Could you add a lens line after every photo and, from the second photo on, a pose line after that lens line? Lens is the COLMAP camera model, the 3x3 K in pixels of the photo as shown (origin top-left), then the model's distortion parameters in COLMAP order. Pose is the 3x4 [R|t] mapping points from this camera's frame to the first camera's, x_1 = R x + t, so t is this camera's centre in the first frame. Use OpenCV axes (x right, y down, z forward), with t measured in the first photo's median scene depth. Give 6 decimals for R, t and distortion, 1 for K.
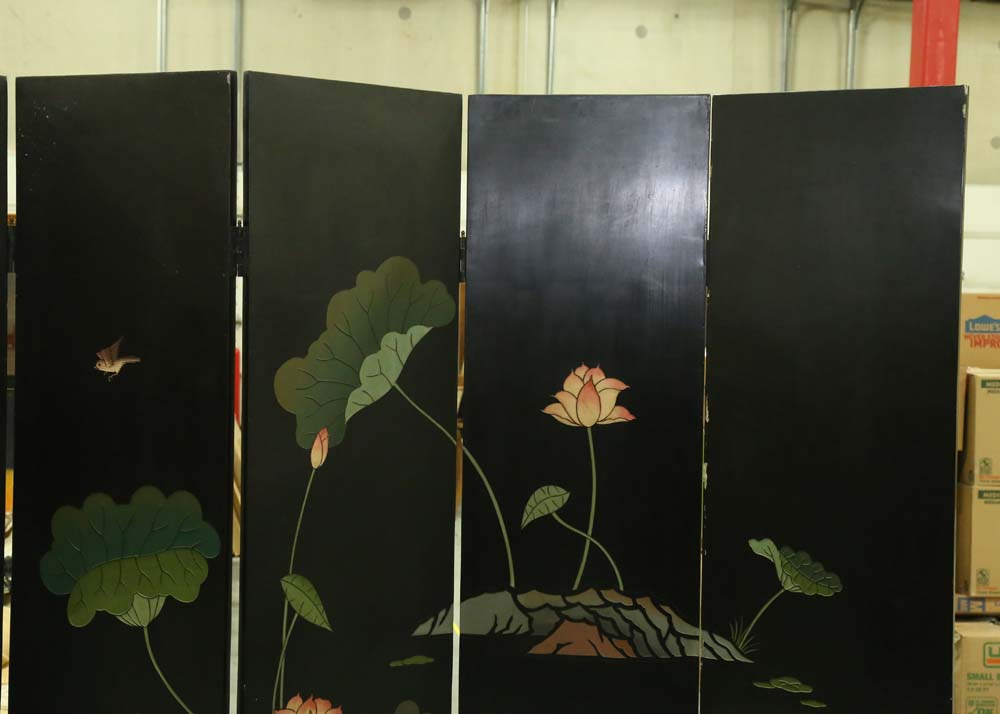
lens RADIAL K [[1739.0, 0, 511.8], [0, 1739.0, 360.6], [0, 0, 1]] dist [0.167088, 0.154641]
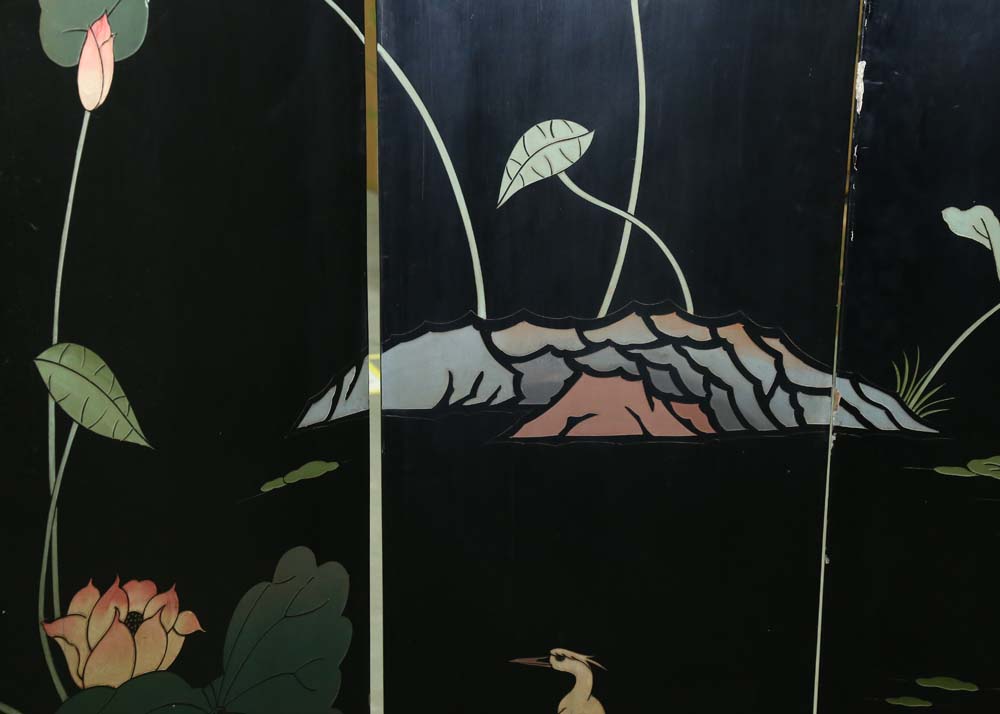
lens RADIAL K [[1827.6, 0, 500.0], [0, 1827.6, 357.0], [0, 0, 1]] dist [0.203789, 0.052796]
pose [[0.980683, -0.063745, 0.184924, -0.096120], [0.015715, 0.968028, 0.250351, 0.005316], [-0.194970, -0.242609, 0.950330, 0.484526]]
